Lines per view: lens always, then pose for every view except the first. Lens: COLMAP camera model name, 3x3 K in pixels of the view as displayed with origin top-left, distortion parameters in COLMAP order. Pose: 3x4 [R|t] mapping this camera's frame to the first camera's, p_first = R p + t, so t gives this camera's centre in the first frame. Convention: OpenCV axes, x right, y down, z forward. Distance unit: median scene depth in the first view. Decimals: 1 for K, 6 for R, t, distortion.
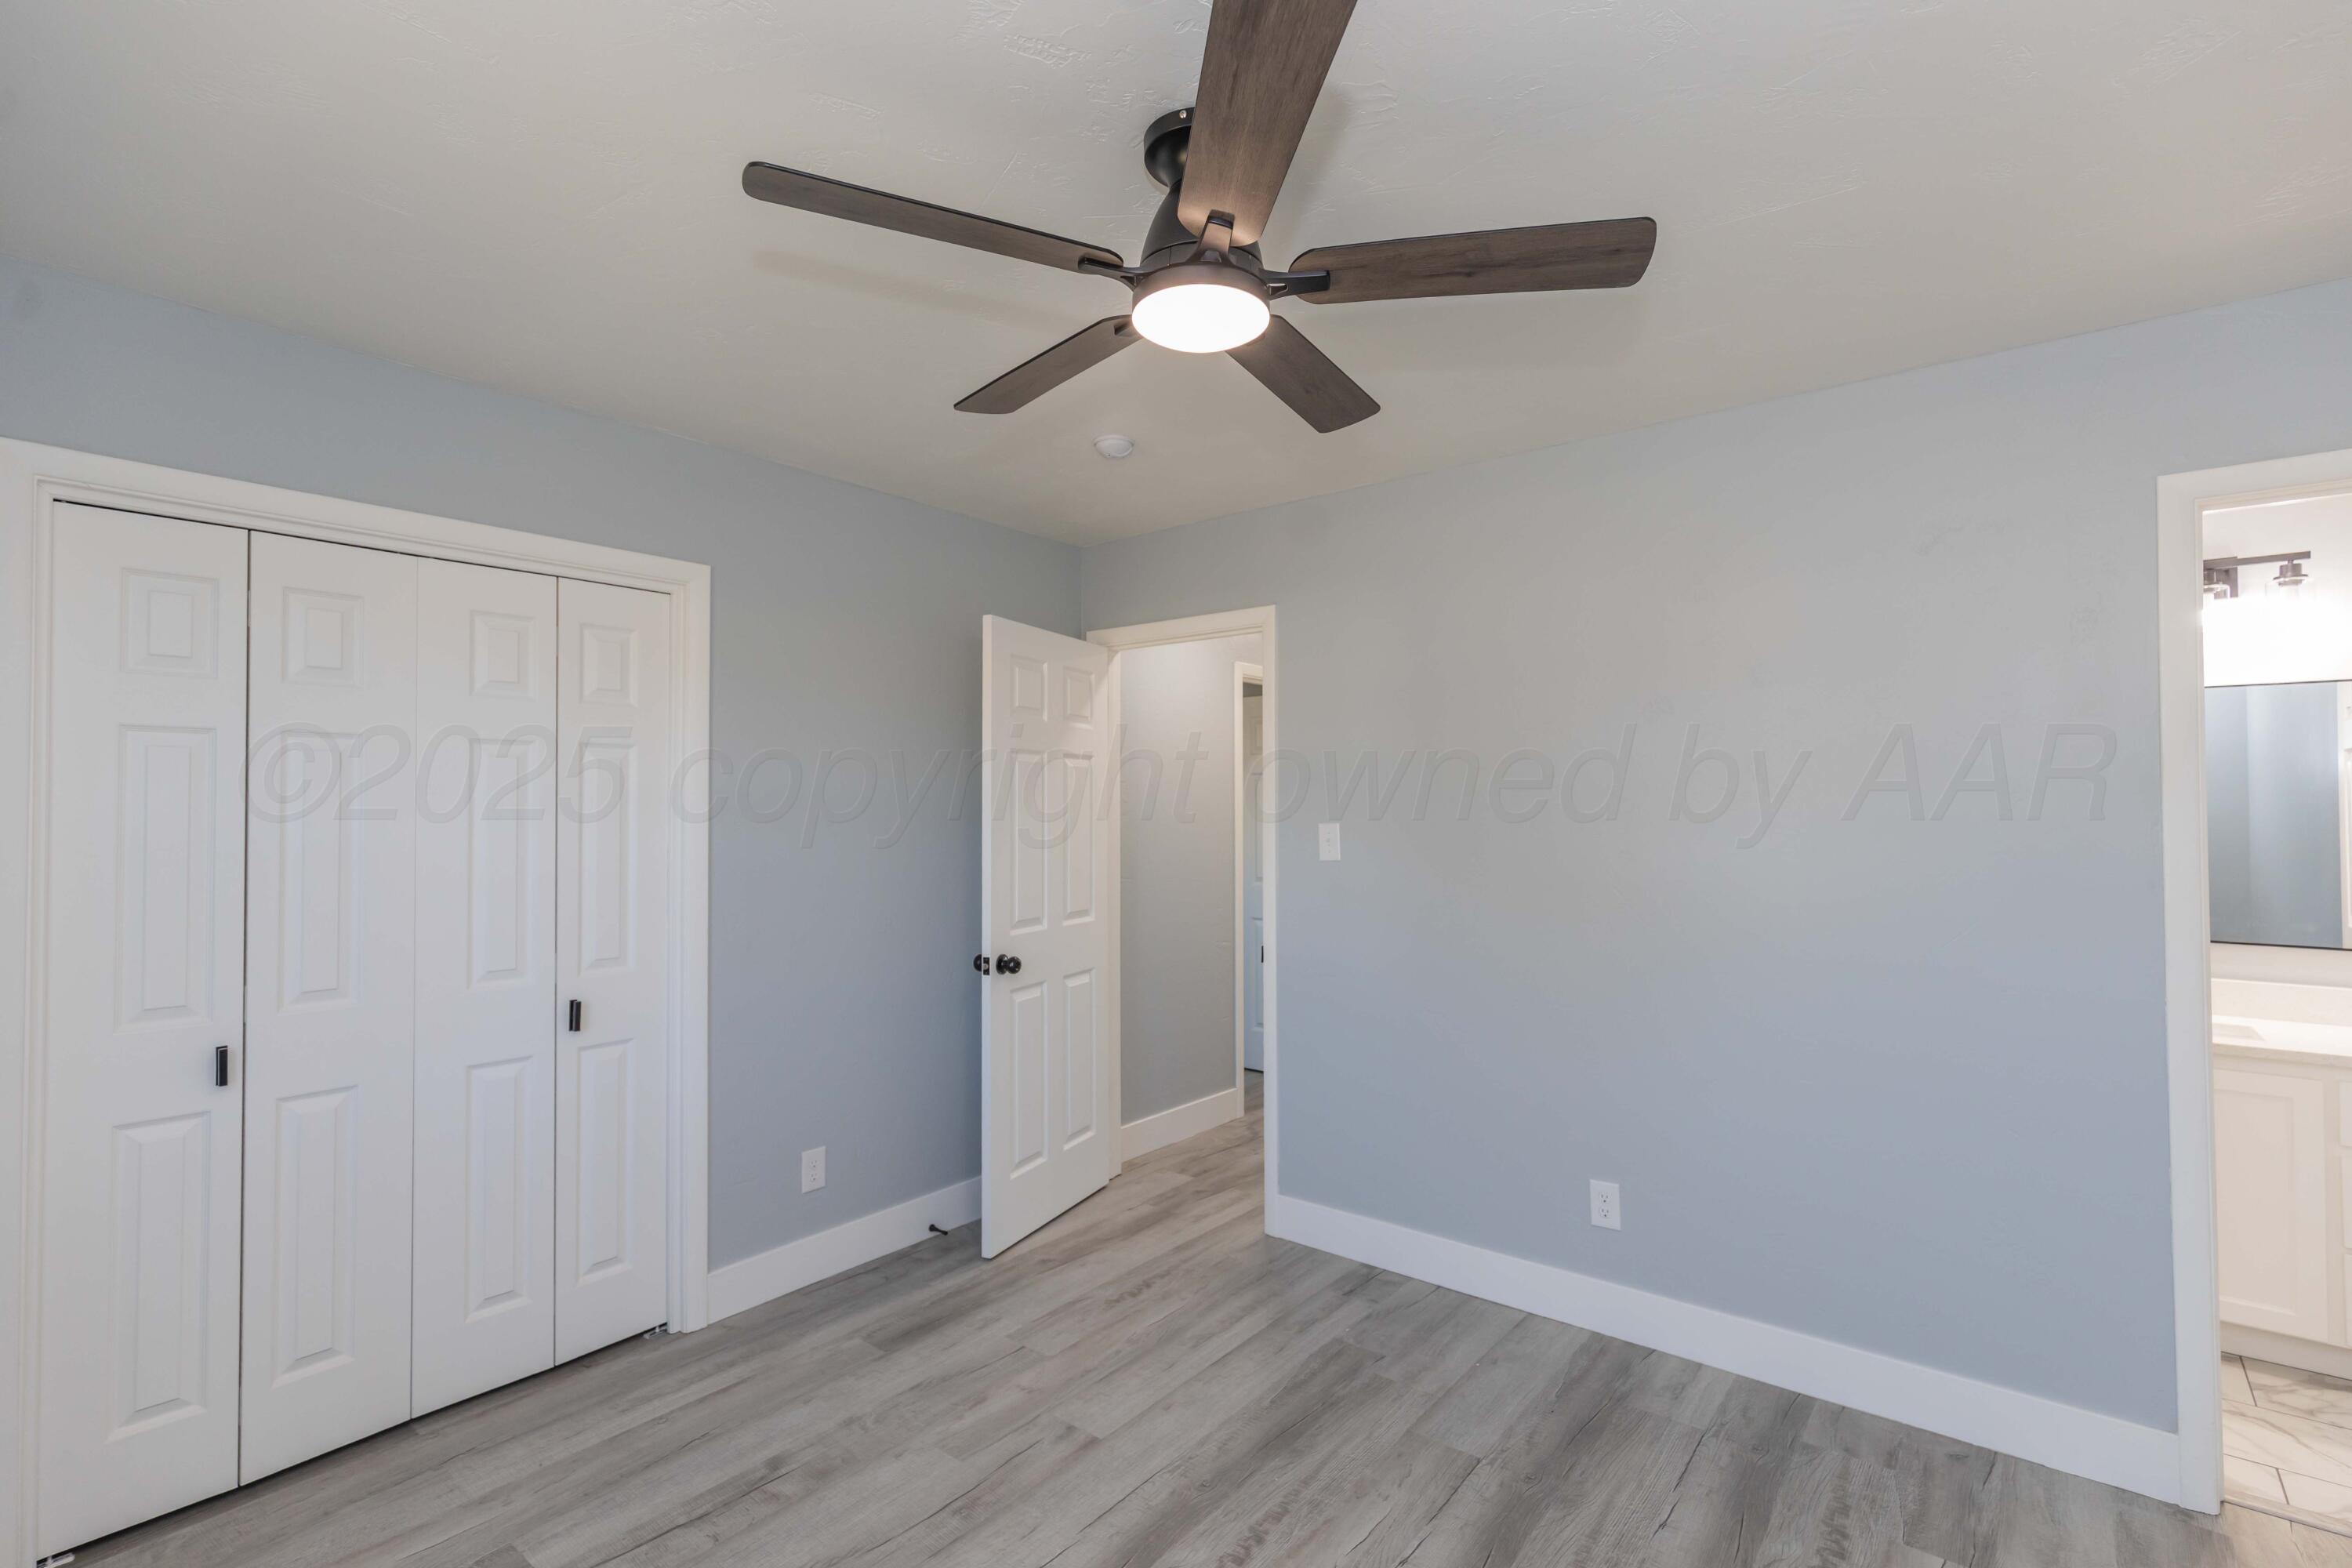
lens RADIAL K [[1085.1, 0, 1167.7], [0, 1085.1, 776.9], [0, 0, 1]] dist [0.007441, -0.000229]
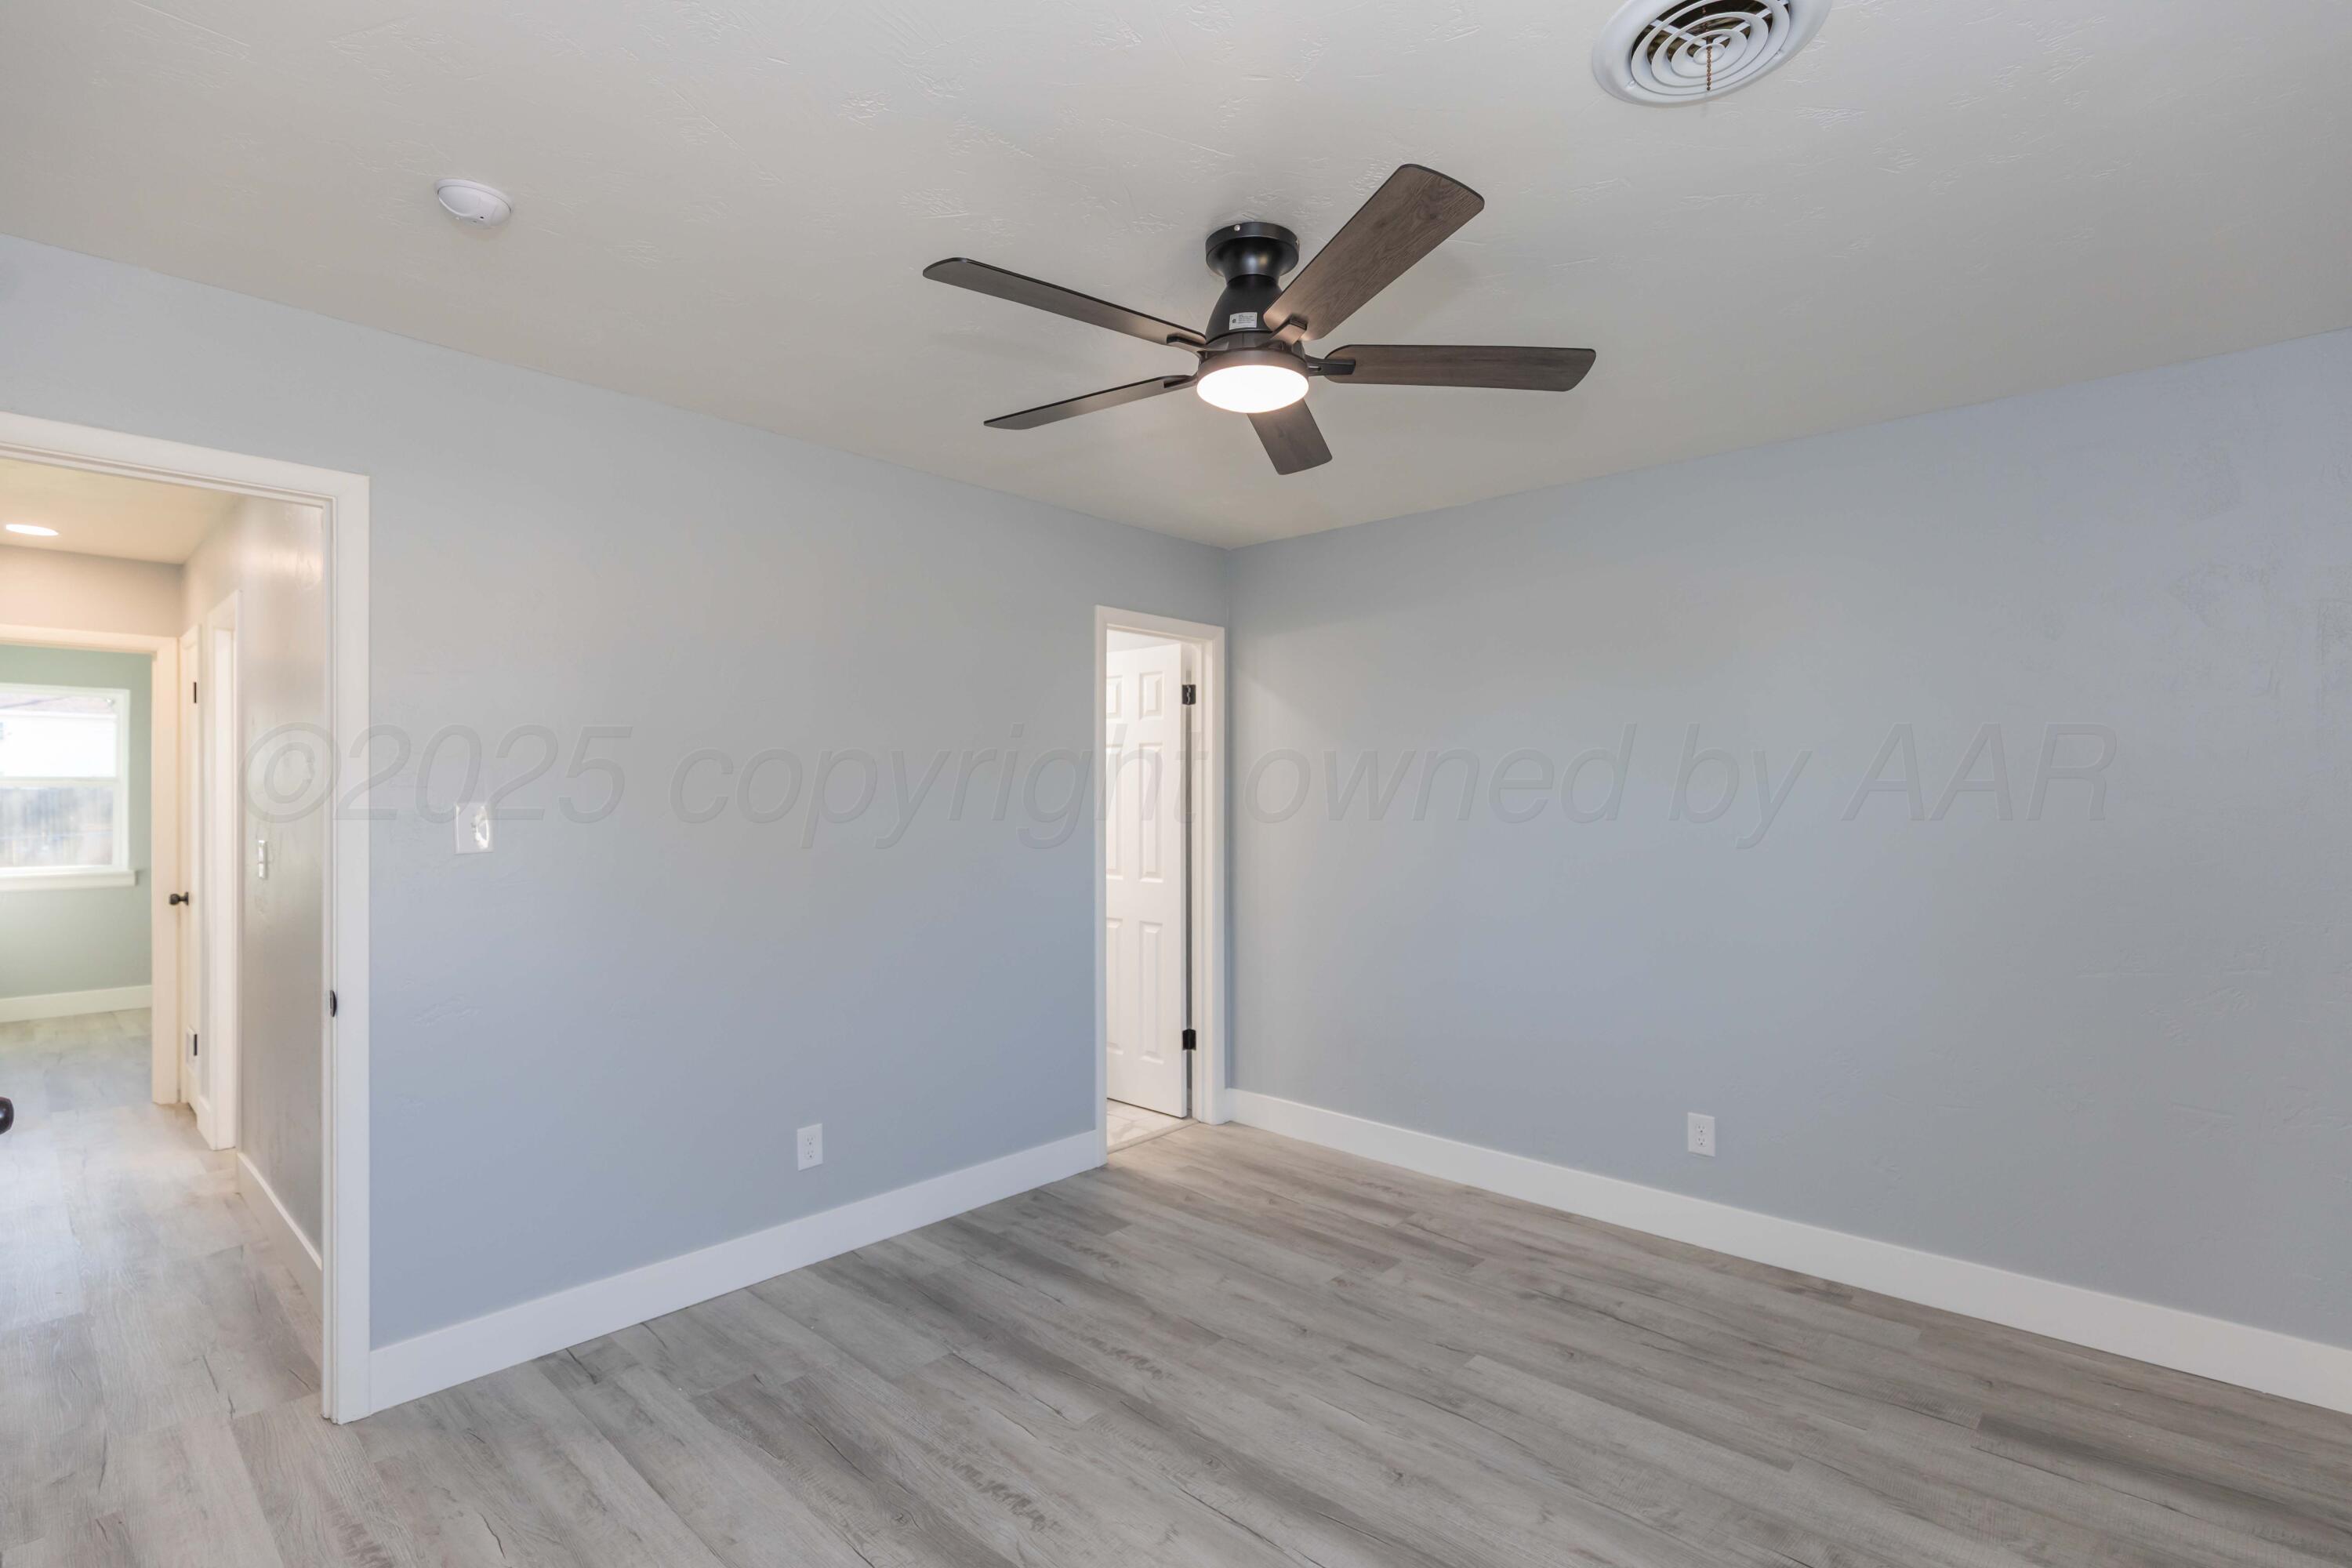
lens RADIAL K [[1085.1, 0, 1201.3], [0, 1085.1, 806.1], [0, 0, 1]] dist [0.007441, -0.000229]
pose [[0.058403, -0.008635, 0.998256, -0.733363], [-0.029376, 0.999515, 0.010364, 0.023507], [-0.997861, -0.029930, 0.058121, 0.596033]]
